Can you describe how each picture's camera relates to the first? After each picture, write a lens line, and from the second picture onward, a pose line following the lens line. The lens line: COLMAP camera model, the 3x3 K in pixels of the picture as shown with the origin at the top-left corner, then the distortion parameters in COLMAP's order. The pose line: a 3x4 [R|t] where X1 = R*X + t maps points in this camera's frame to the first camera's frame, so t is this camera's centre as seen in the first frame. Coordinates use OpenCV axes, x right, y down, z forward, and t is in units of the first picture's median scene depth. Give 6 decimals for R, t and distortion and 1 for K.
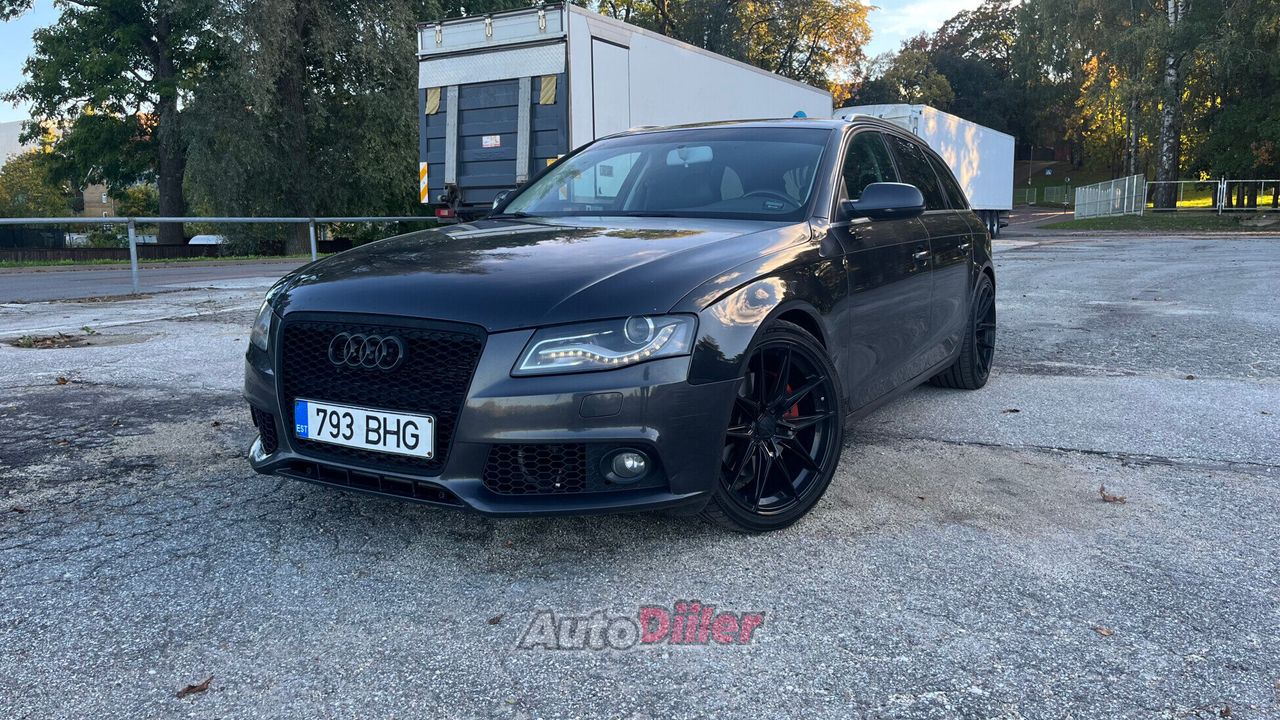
lens RADIAL K [[958.2, 0, 640.8], [0, 958.2, 376.5], [0, 0, 1]] dist [0.038510, -0.003259]
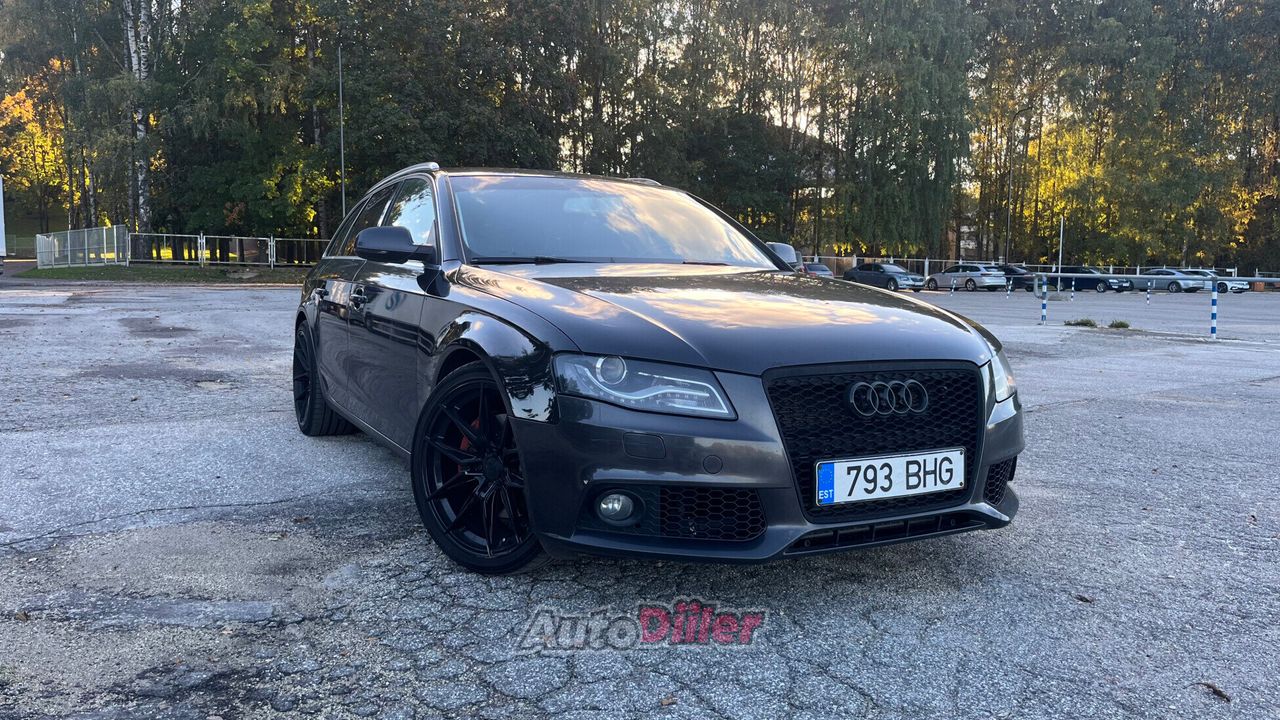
lens RADIAL K [[967.4, 0, 640.0], [0, 967.4, 360.0], [0, 0, 1]] dist [0.054642, -0.062262]
pose [[0.525050, -0.061341, 0.848858, -1.223636], [0.119671, 0.992811, -0.002277, -0.090573], [-0.842616, 0.102779, 0.528616, 0.659687]]
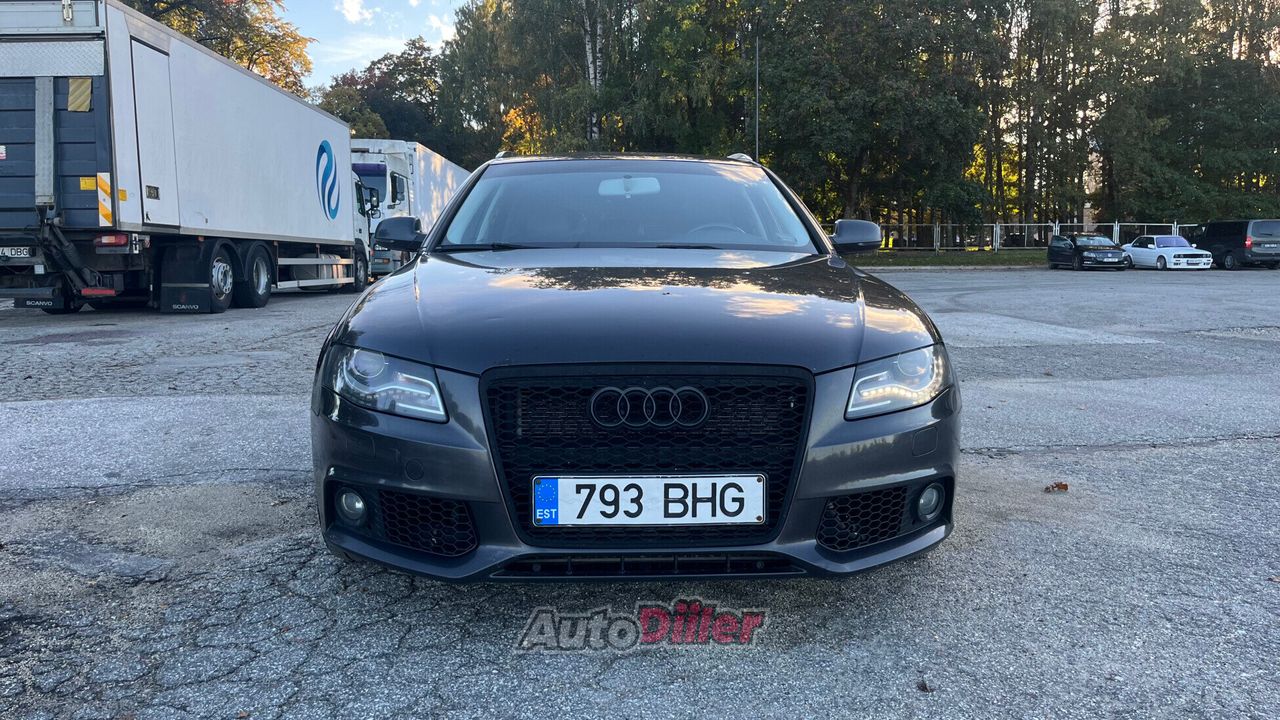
lens RADIAL K [[967.4, 0, 640.0], [0, 967.4, 360.0], [0, 0, 1]] dist [0.054642, -0.062262]
pose [[0.843433, -0.054728, 0.534440, -0.711324], [0.083488, 0.996064, -0.029759, -0.041014], [-0.530708, 0.069719, 0.844683, 0.286187]]
